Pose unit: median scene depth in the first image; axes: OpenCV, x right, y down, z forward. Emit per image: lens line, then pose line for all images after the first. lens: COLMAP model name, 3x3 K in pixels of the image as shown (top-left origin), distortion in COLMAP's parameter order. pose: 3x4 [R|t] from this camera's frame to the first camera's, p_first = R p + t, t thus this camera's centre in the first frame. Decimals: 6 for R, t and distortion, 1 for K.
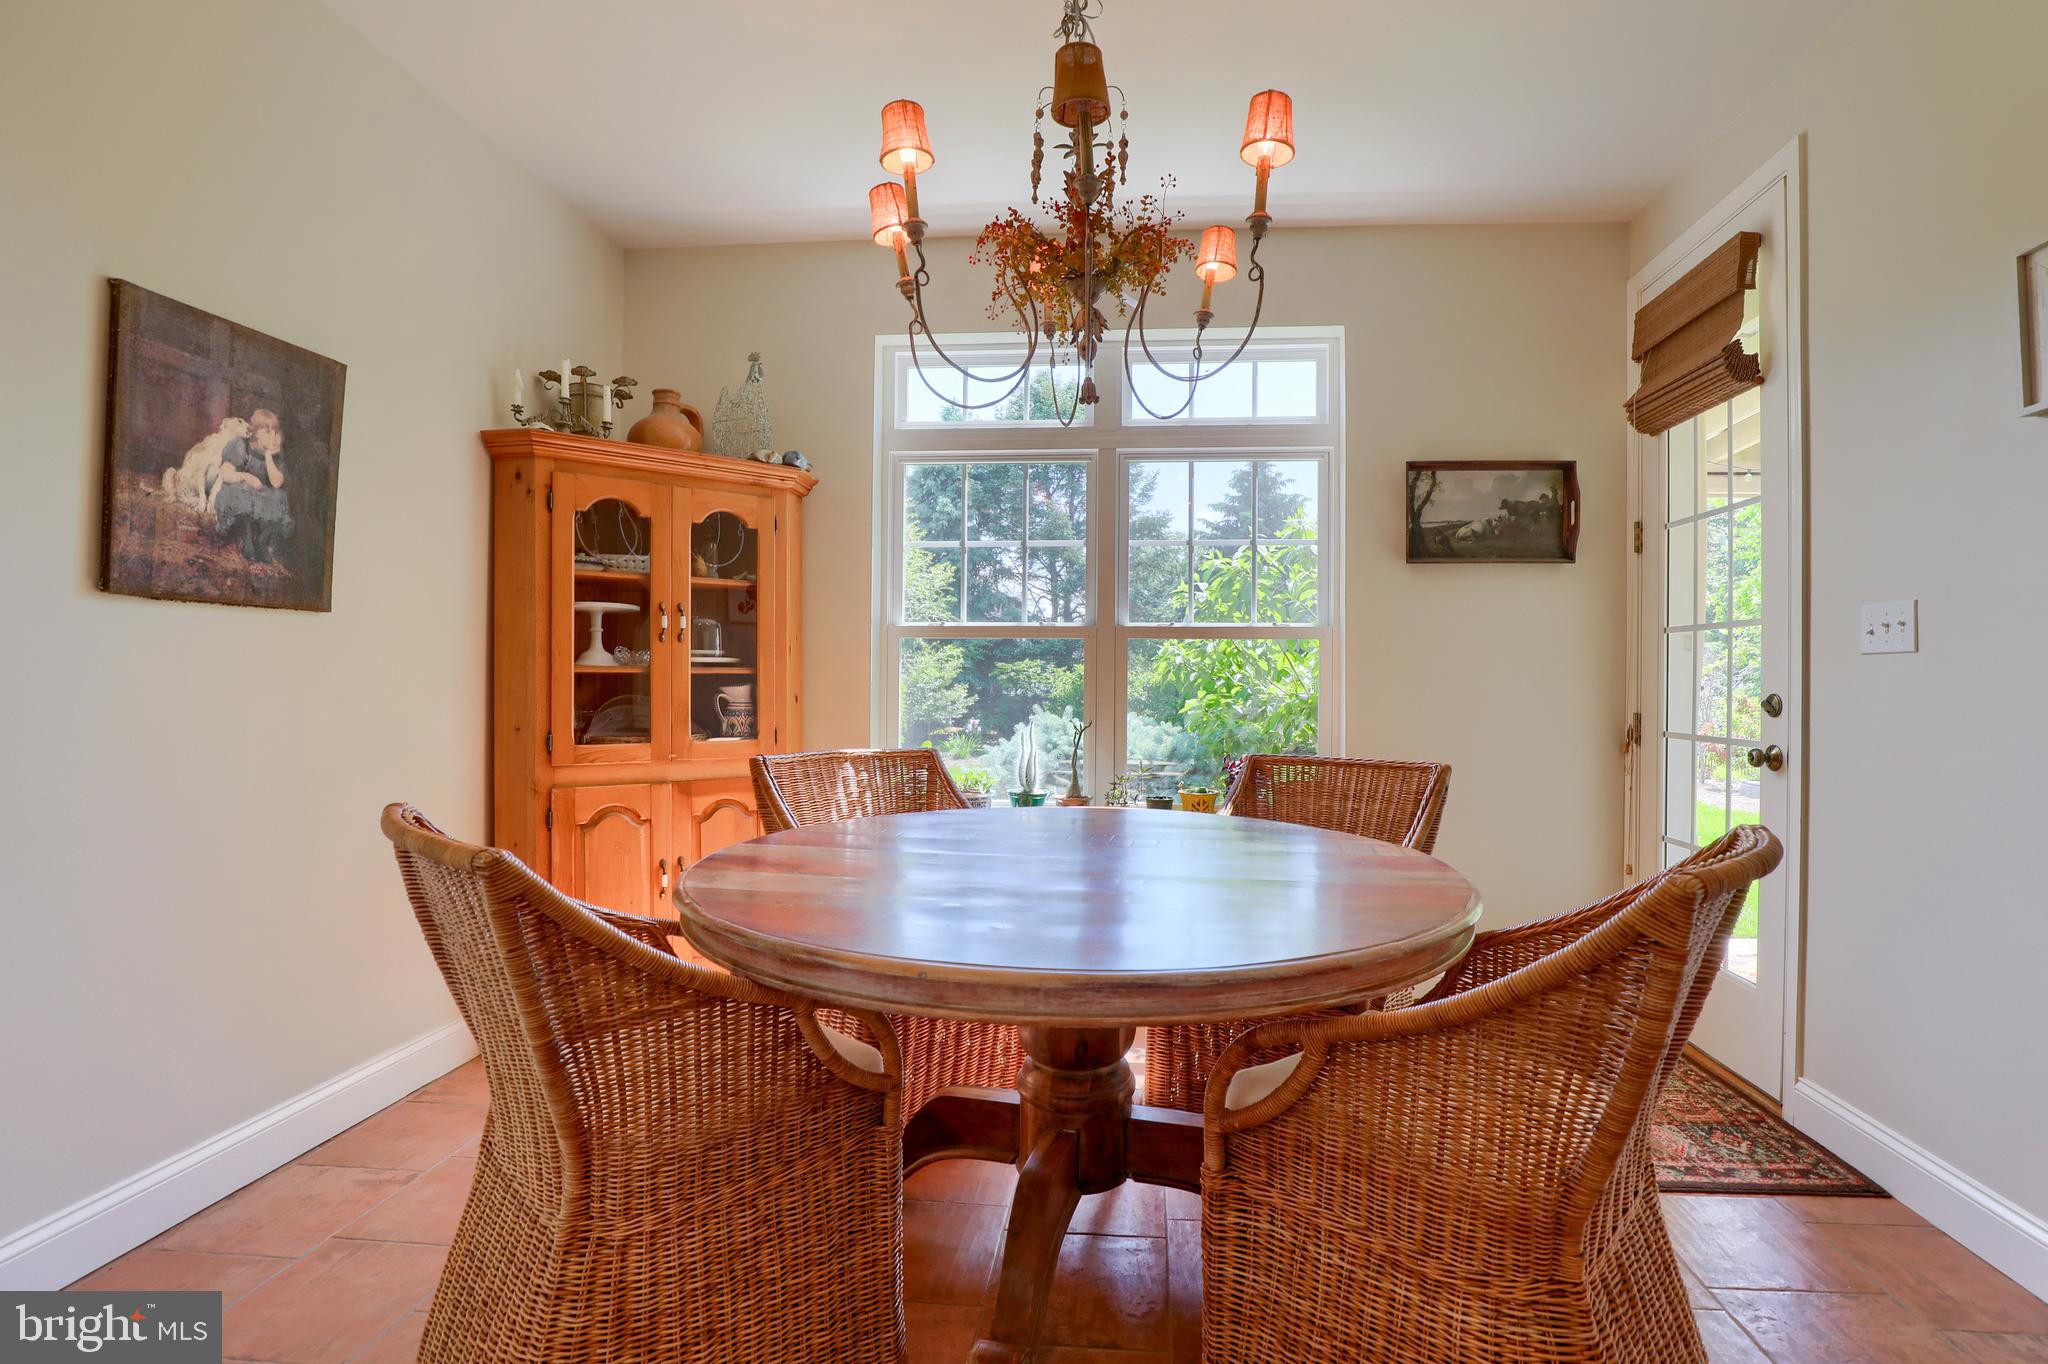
lens RADIAL K [[958.8, 0, 1062.9], [0, 958.8, 686.5], [0, 0, 1]] dist [-0.034699, 0.006815]
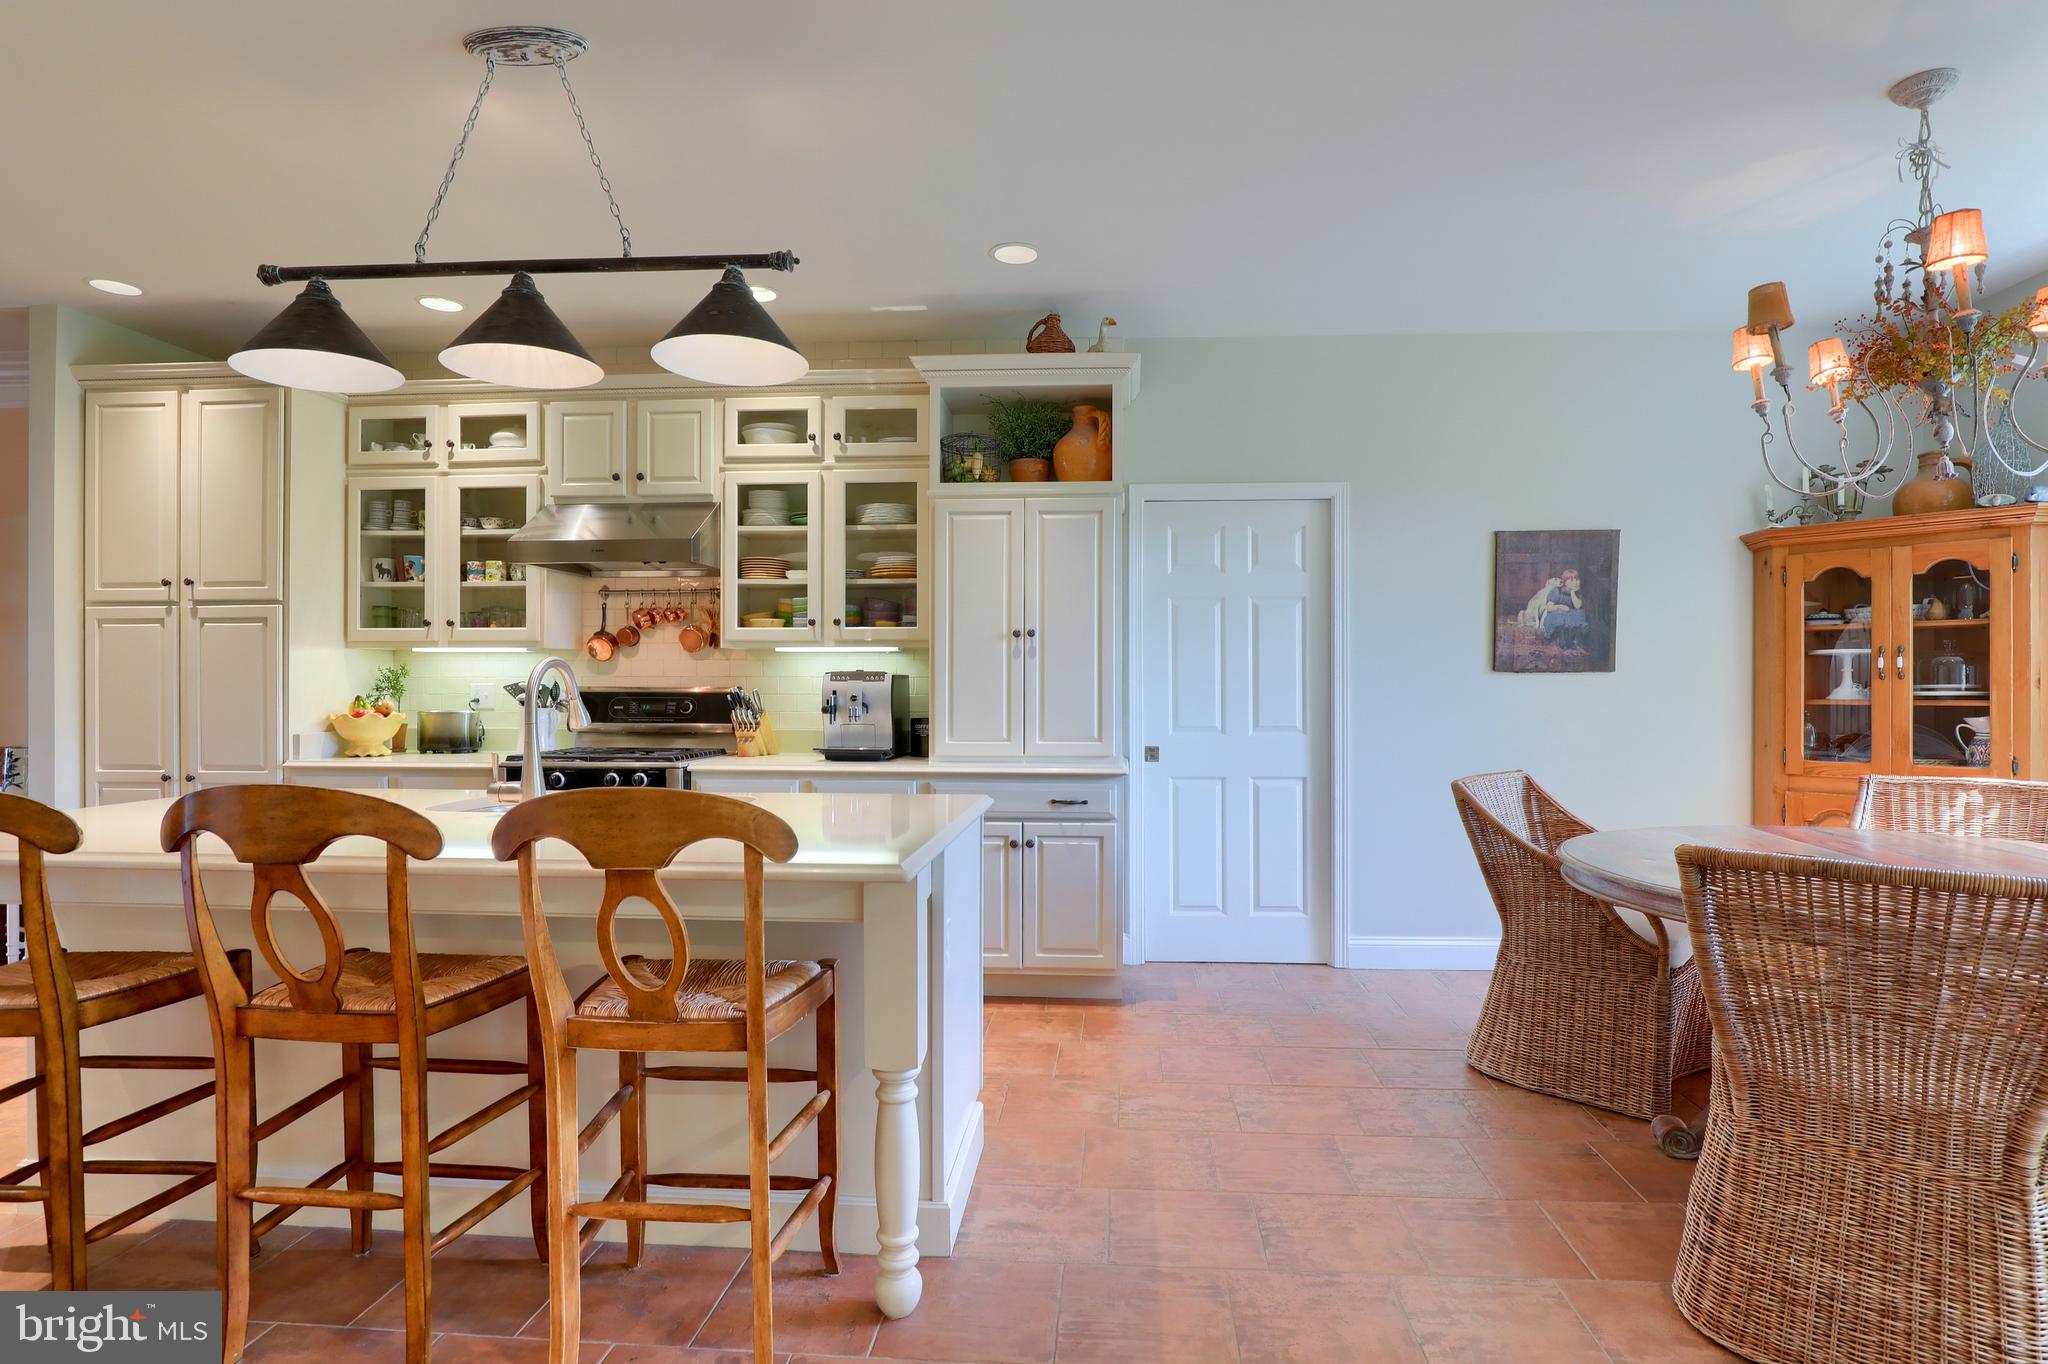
lens RADIAL K [[1021.3, 0, 1060.2], [0, 1021.3, 689.0], [0, 0, 1]] dist [-0.031109, 0.007650]
pose [[0.023470, -0.006448, -0.999704, 0.834429], [-0.002502, 0.999976, -0.006509, -0.023953], [0.999721, 0.002654, 0.023454, -0.065056]]
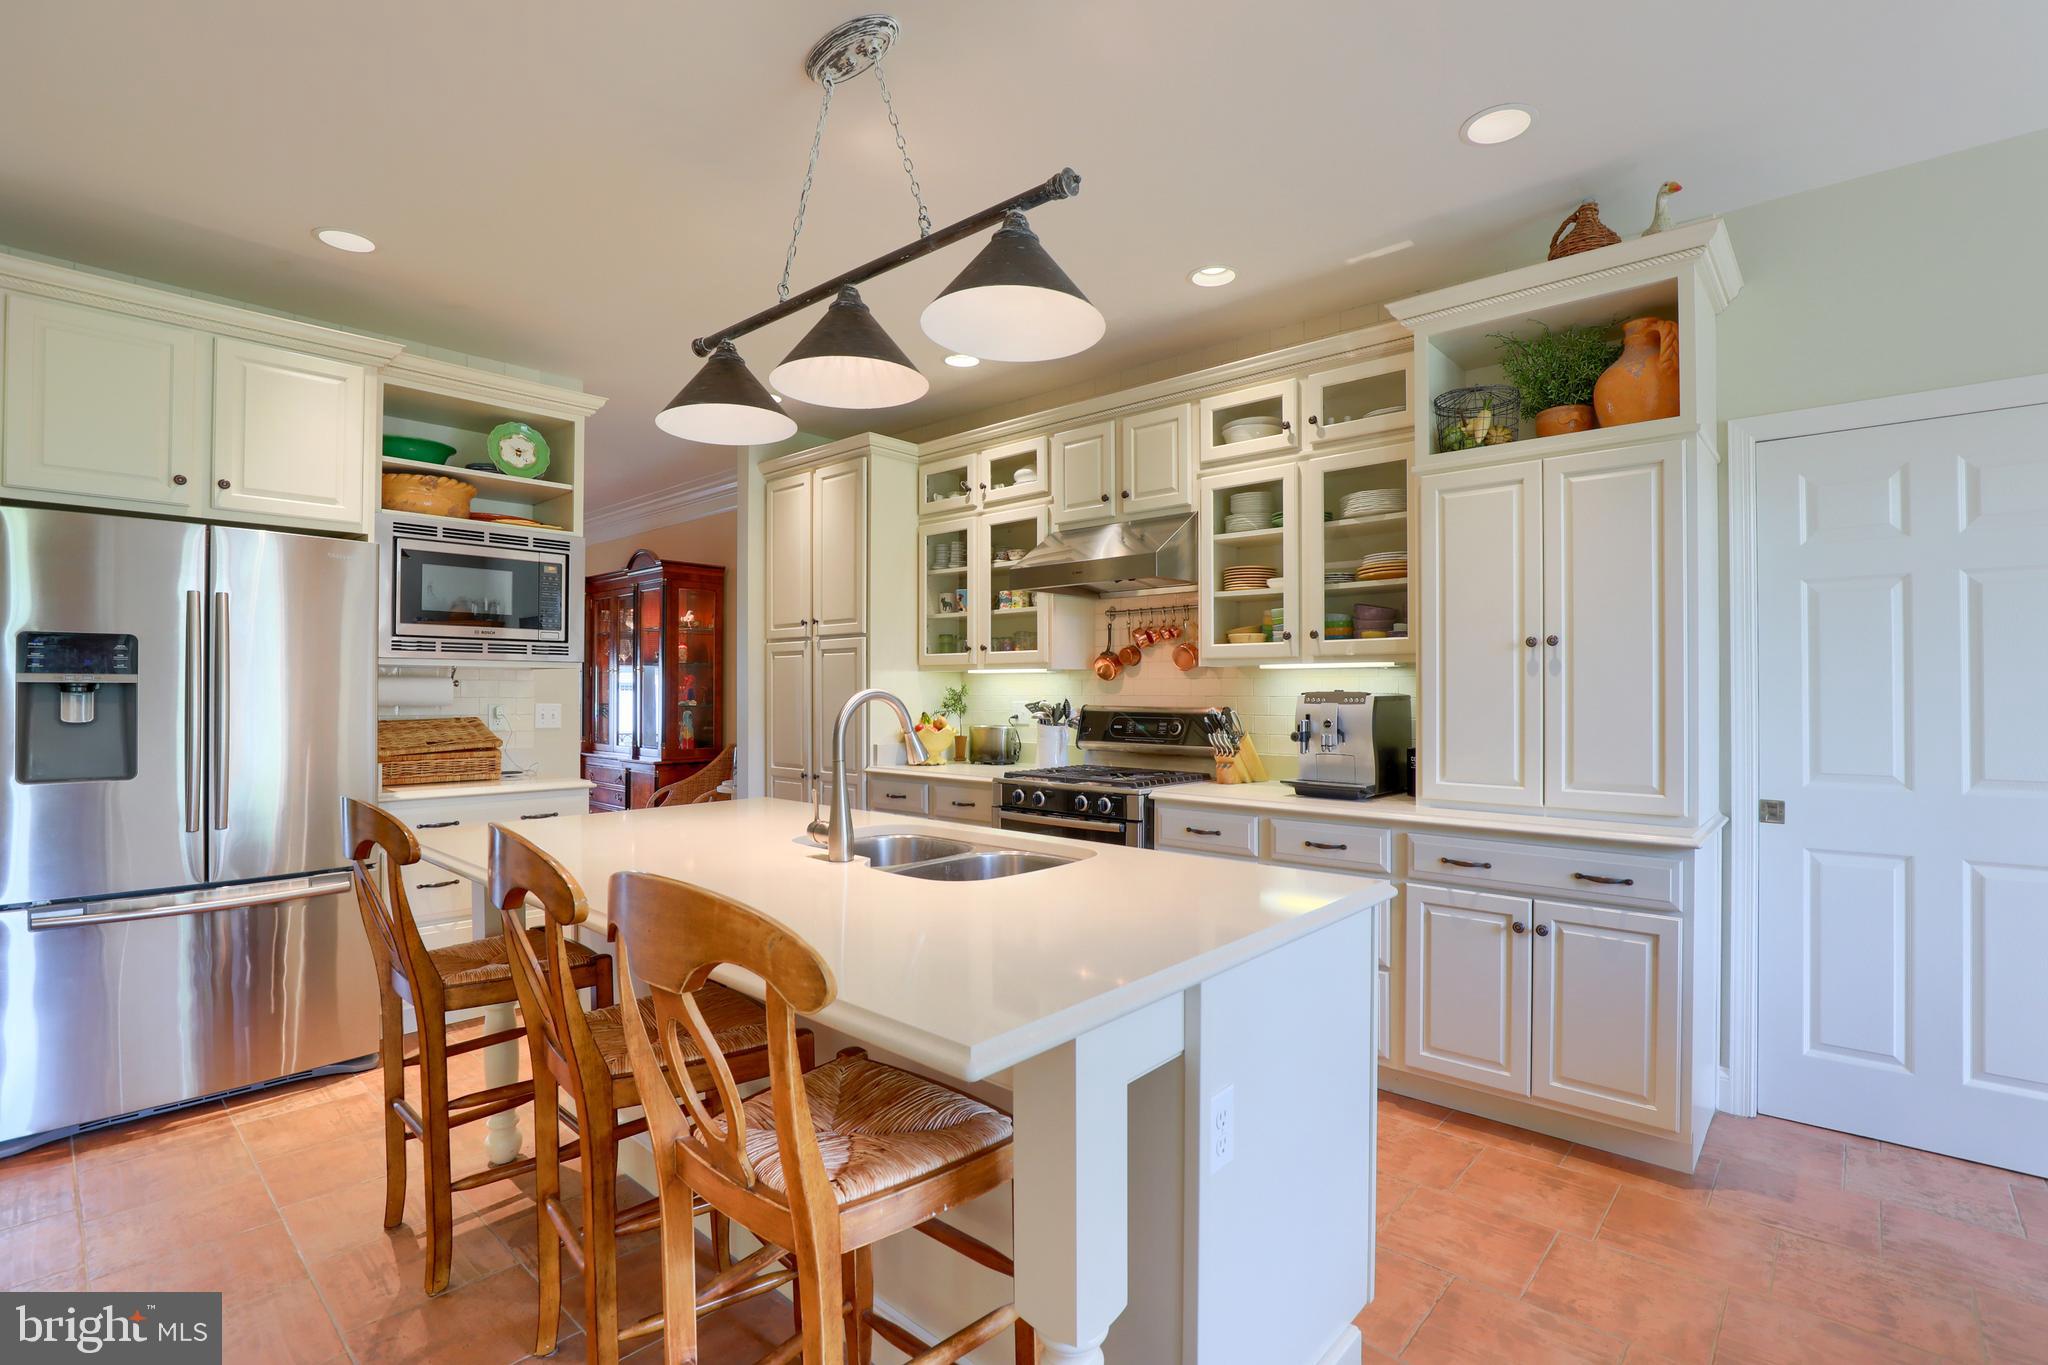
lens RADIAL K [[943.8, 0, 1060.4], [0, 943.8, 688.2], [0, 0, 1]] dist [-0.037296, 0.008358]
pose [[-0.588757, -0.012827, -0.808208, 0.501508], [-0.007455, 0.999918, -0.010439, -0.047146], [0.808276, -0.000121, -0.588804, 0.074946]]
